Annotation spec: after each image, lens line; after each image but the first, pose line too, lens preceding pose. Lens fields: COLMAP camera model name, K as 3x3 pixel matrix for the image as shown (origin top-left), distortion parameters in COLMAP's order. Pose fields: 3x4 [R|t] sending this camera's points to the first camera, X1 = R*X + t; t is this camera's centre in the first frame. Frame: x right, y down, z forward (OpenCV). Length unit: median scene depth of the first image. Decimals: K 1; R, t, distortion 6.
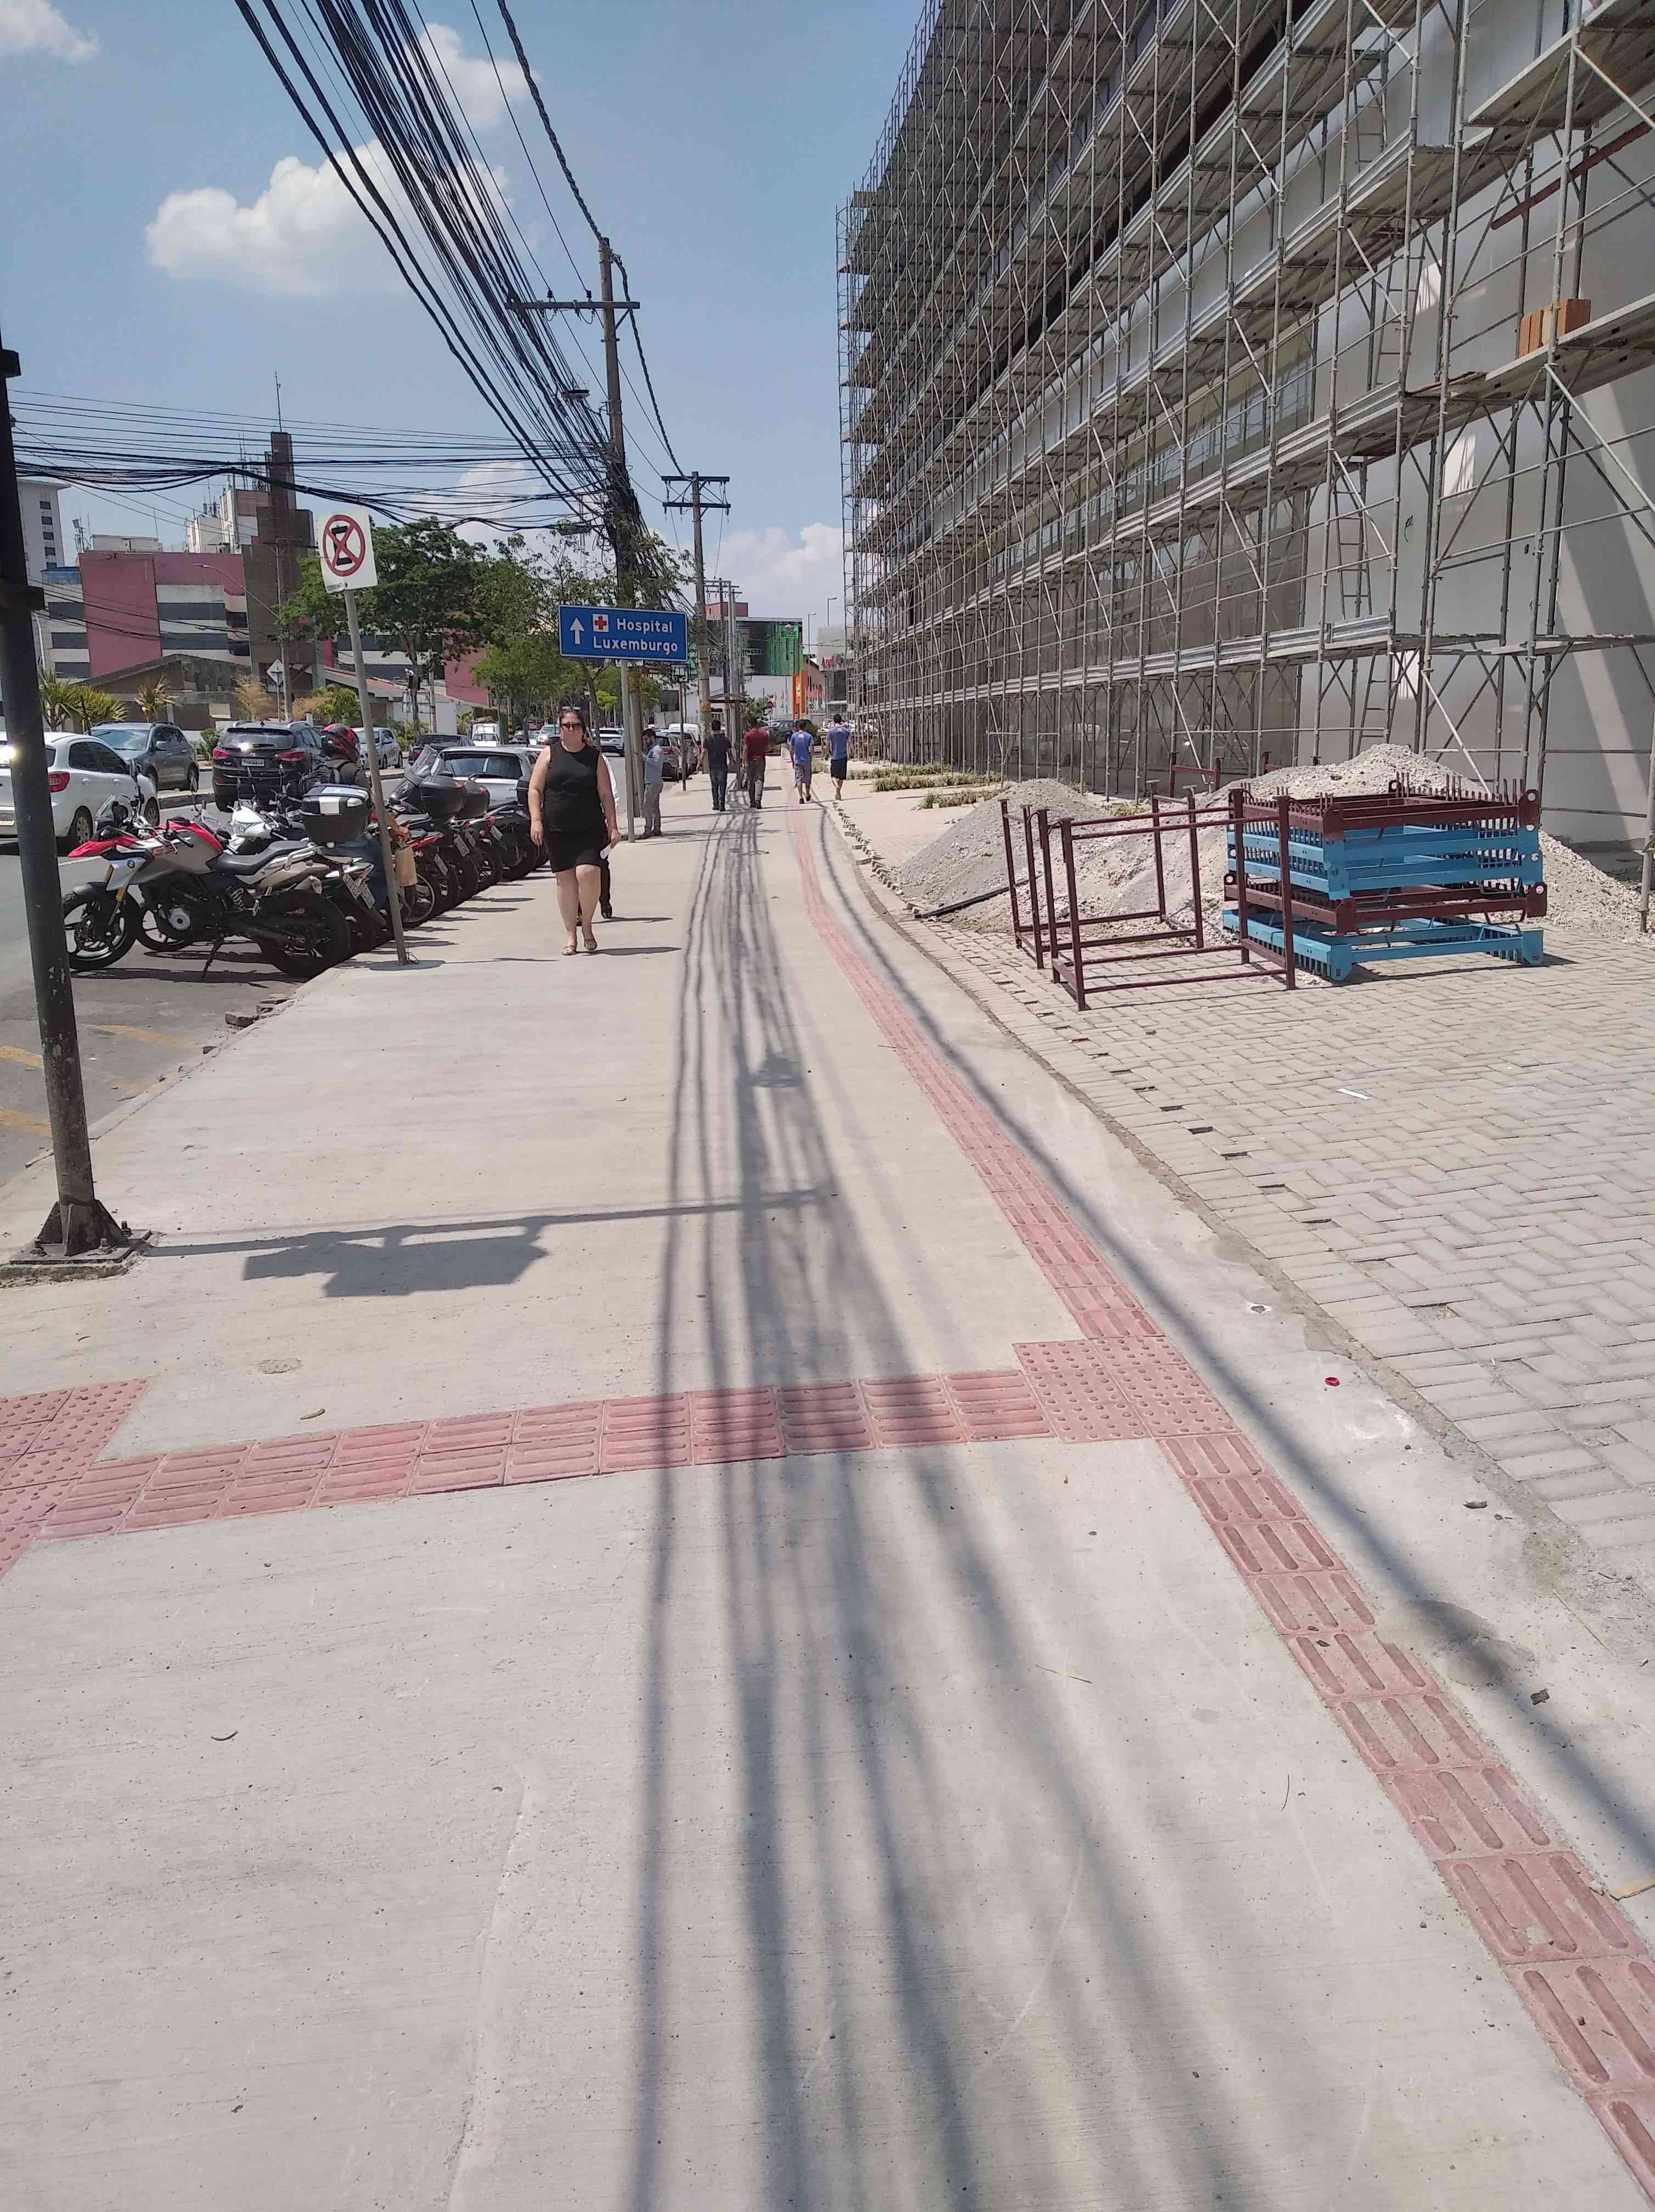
lens RADIAL K [[1772.4, 0, 827.5], [0, 1772.4, 1106.0], [0, 0, 1]] dist [0.025181, 0.003240]
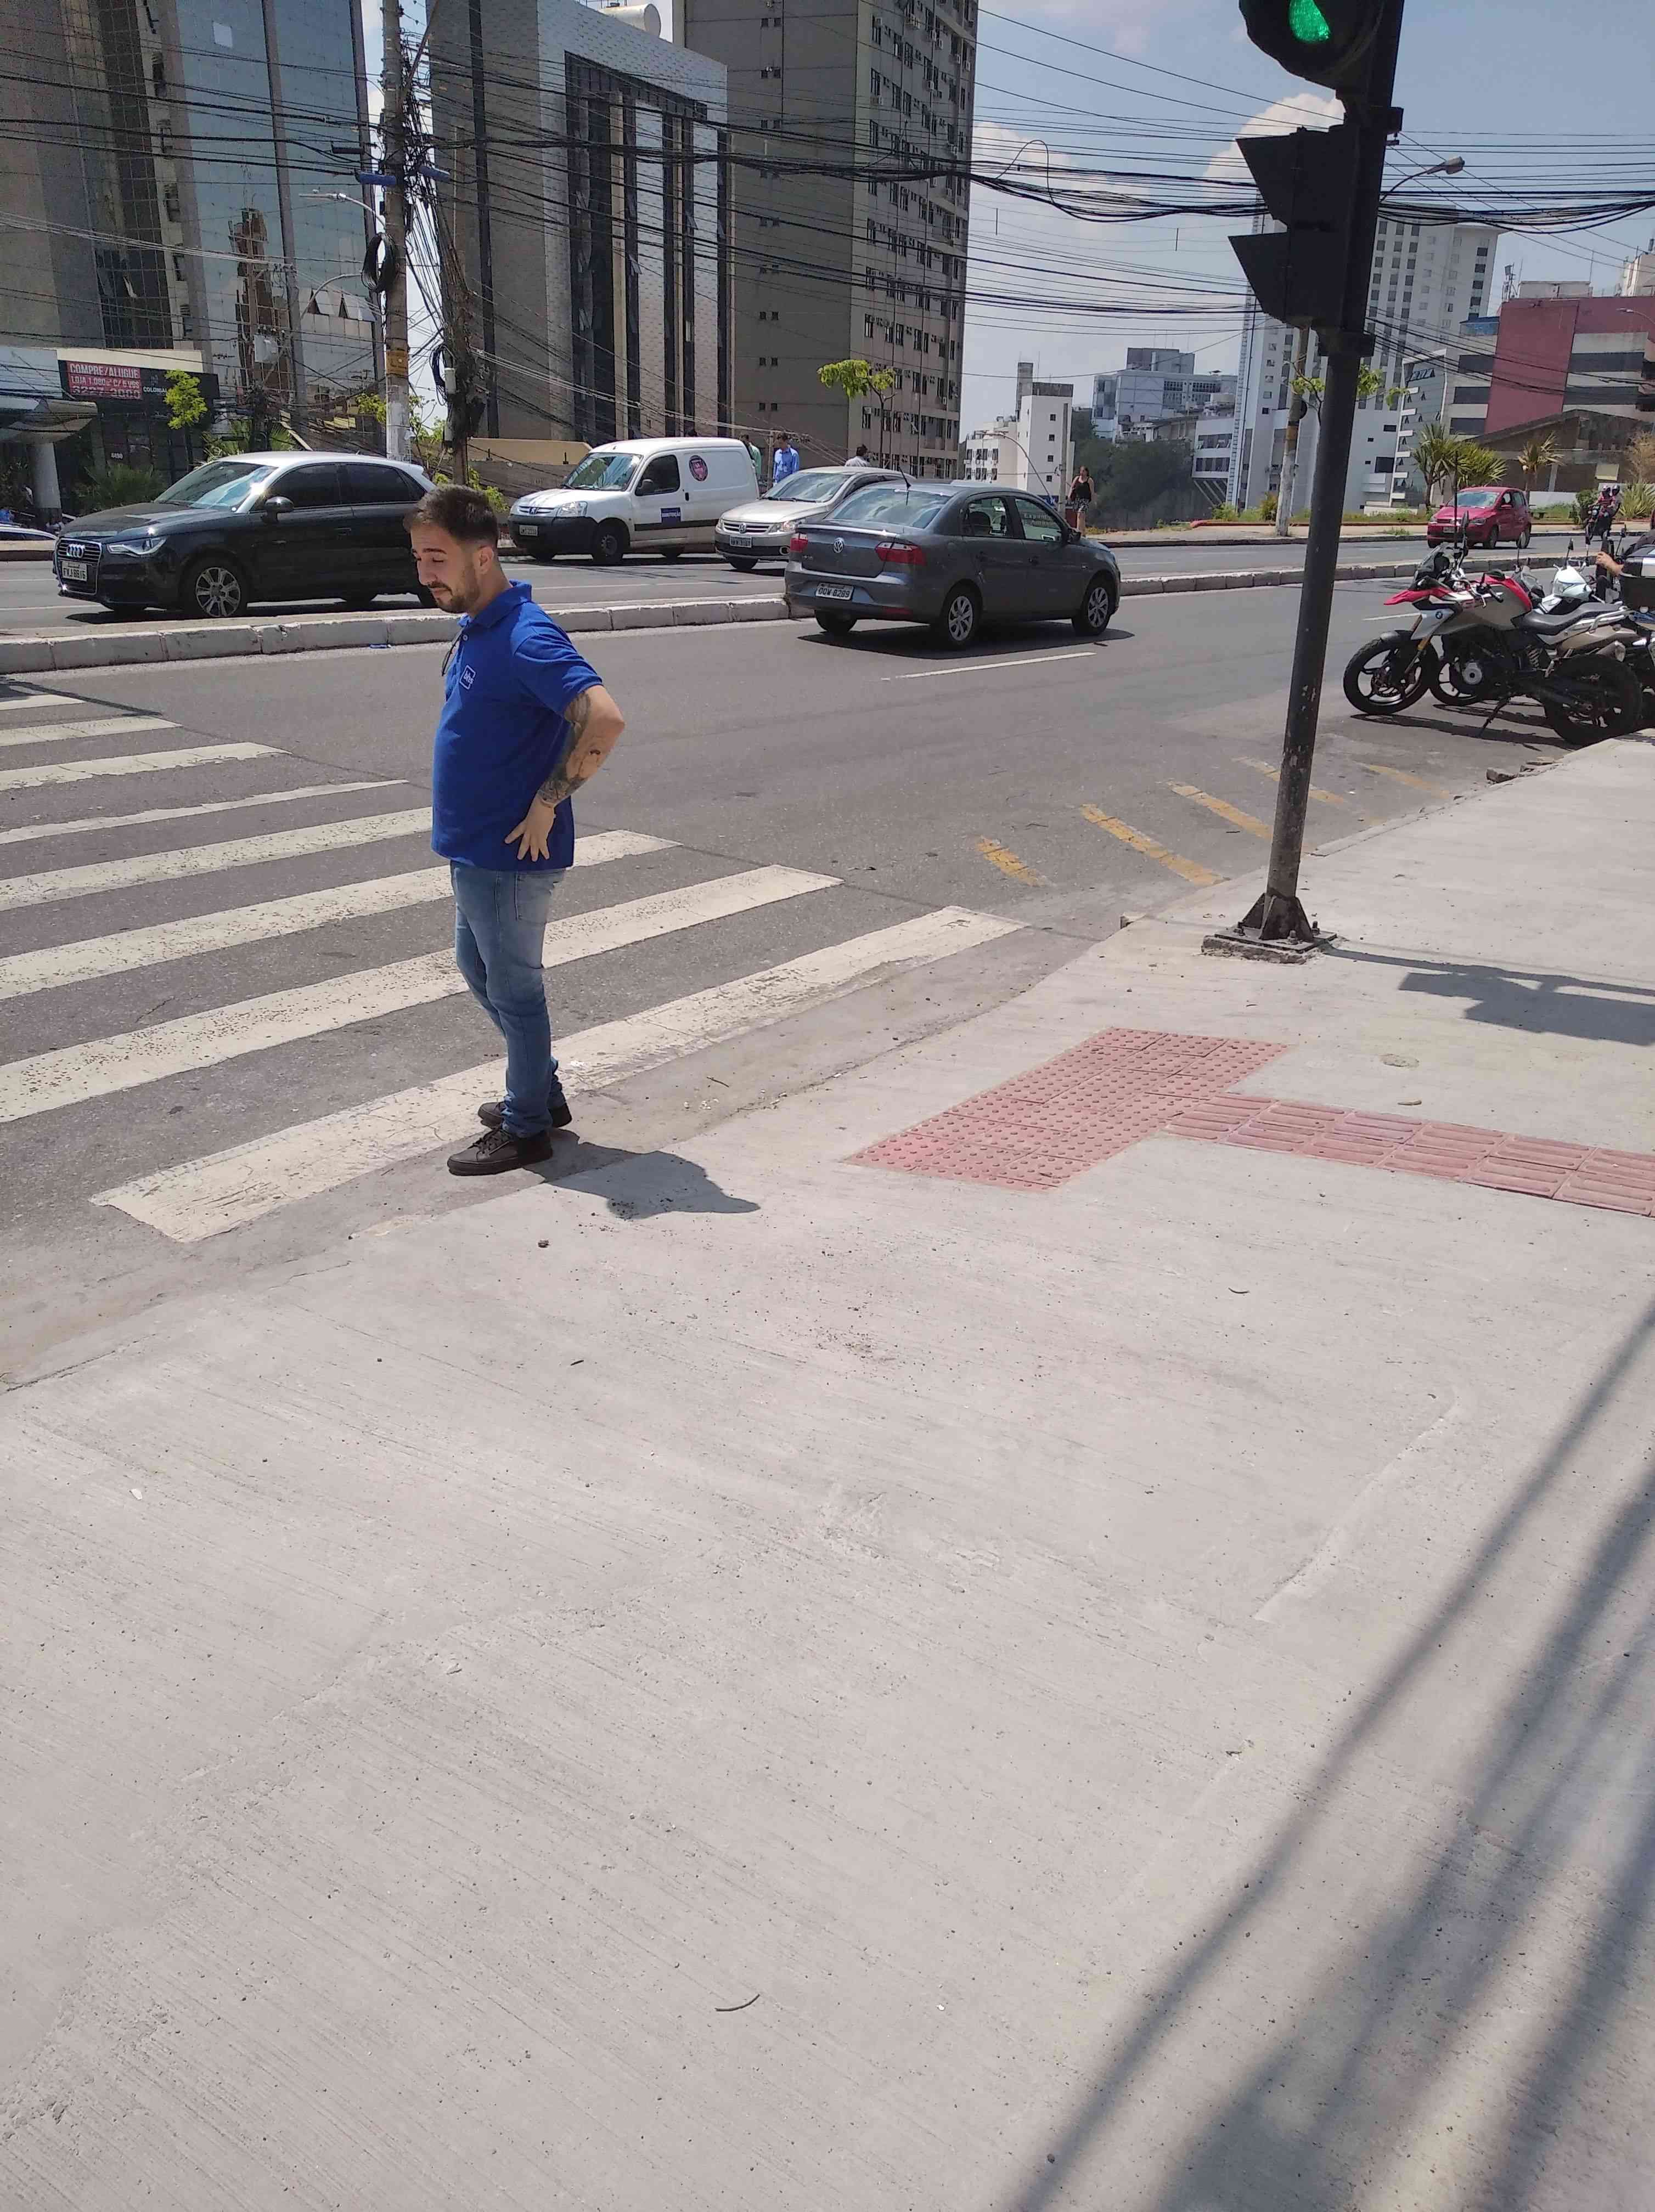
lens RADIAL K [[1762.2, 0, 827.5], [0, 1762.2, 1106.0], [0, 0, 1]] dist [0.000850, 0.006615]
pose [[0.755524, 0.244821, -0.607656, 0.080672], [-0.165184, 0.968770, 0.184931, 0.023664], [0.633954, -0.039345, 0.772369, -0.063263]]
